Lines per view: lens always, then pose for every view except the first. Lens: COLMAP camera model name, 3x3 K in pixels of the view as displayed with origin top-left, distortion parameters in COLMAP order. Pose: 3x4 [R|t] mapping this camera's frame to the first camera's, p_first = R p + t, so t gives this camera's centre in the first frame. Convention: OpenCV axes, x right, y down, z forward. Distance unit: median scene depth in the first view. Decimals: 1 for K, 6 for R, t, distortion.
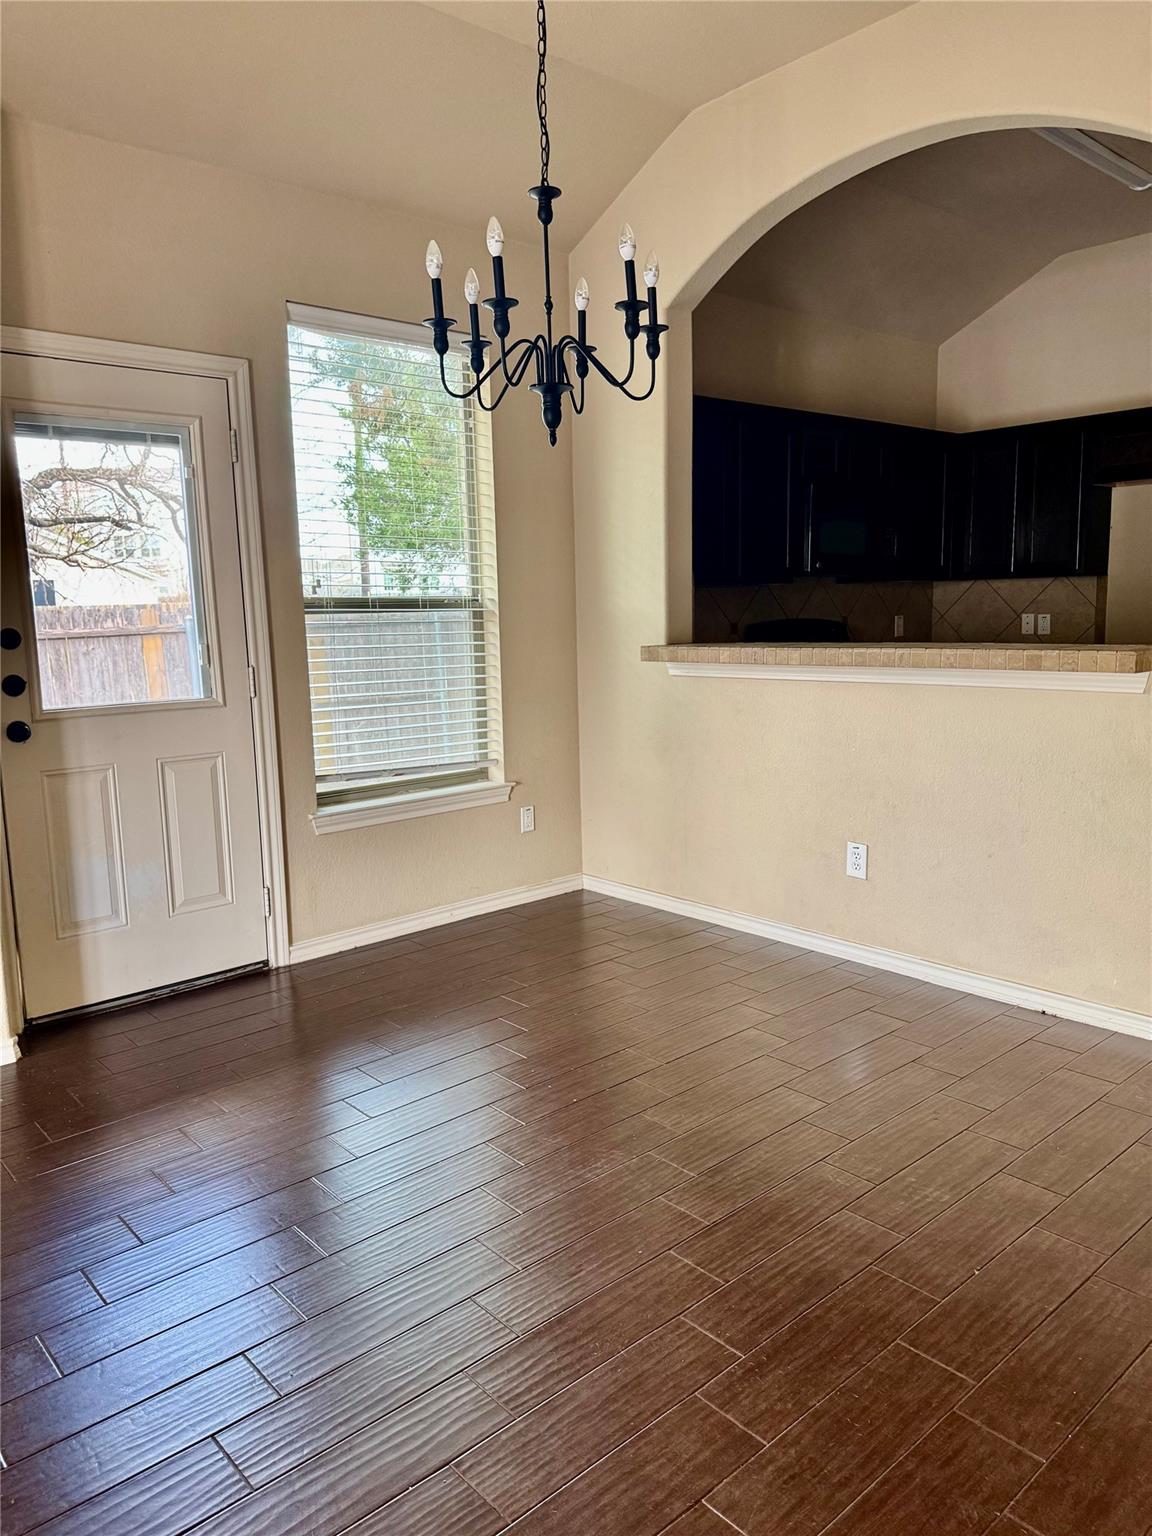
lens RADIAL K [[1078.4, 0, 575.0], [0, 1078.4, 760.1], [0, 0, 1]] dist [0.059367, -0.006937]
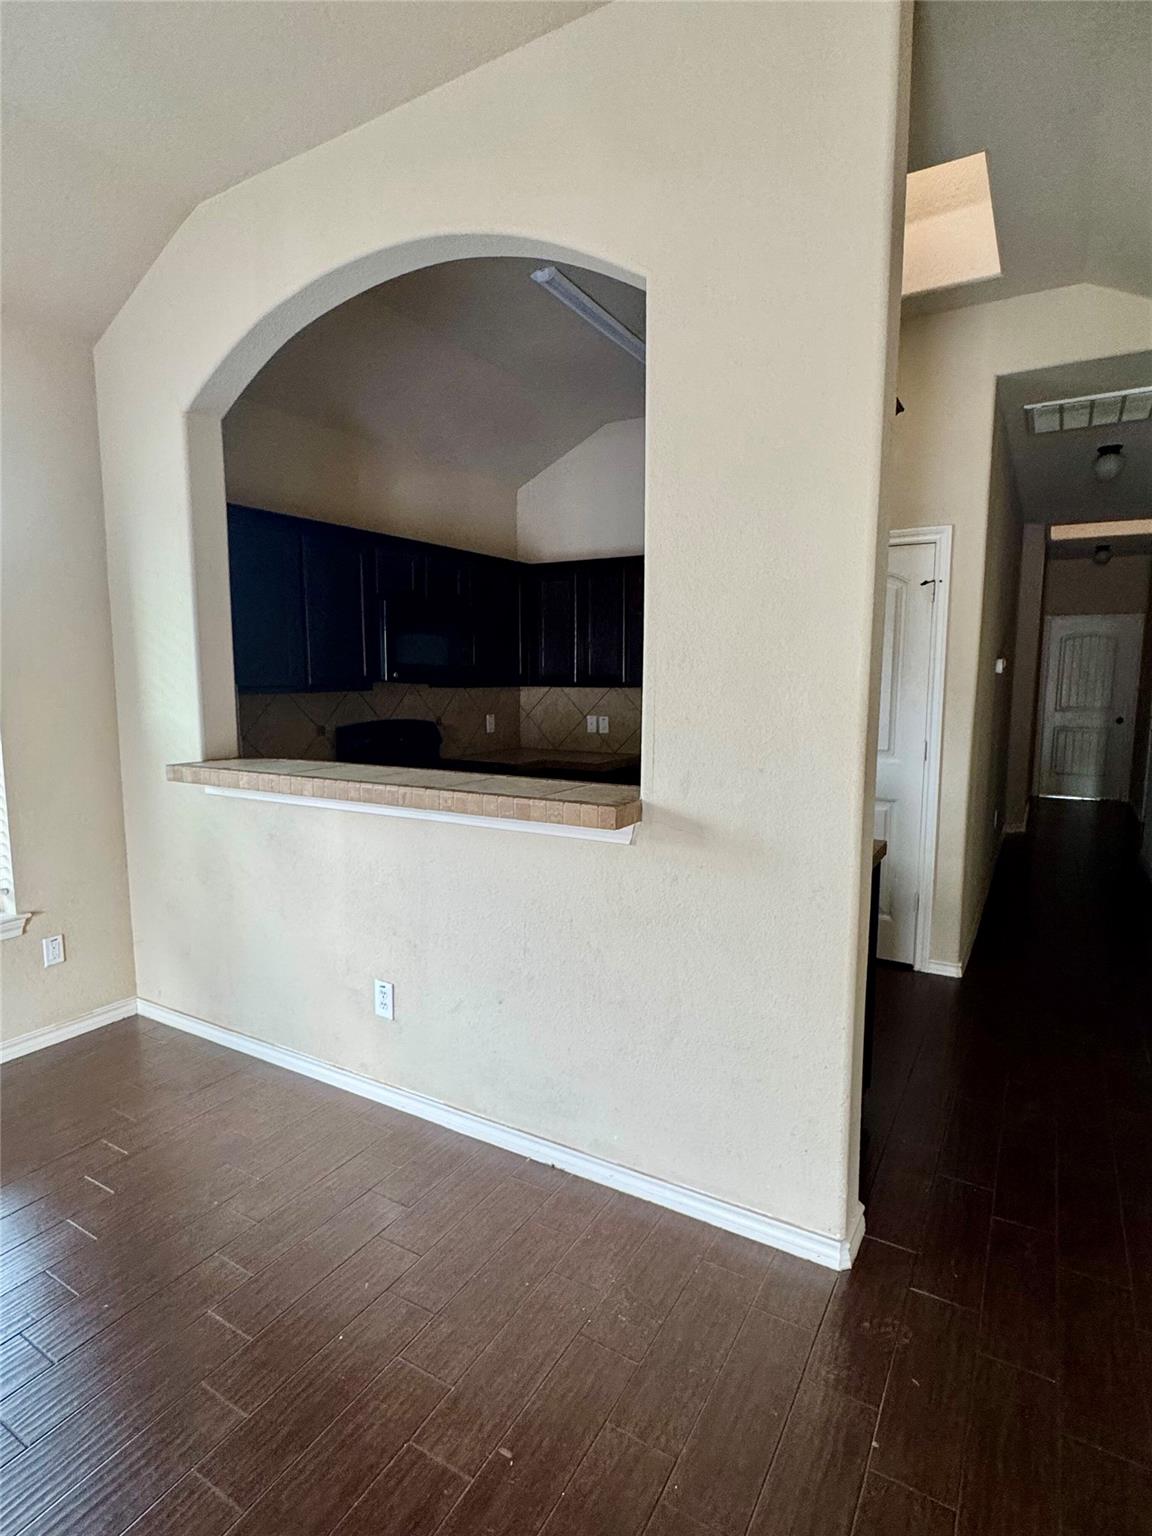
lens RADIAL K [[796.3, 0, 585.6], [0, 796.3, 766.6], [0, 0, 1]] dist [-0.004613, -0.000630]
pose [[0.947425, -0.012926, 0.319716, 0.151184], [0.023173, 0.999332, -0.028265, -0.063402], [-0.319137, 0.034188, 0.947092, 0.203130]]
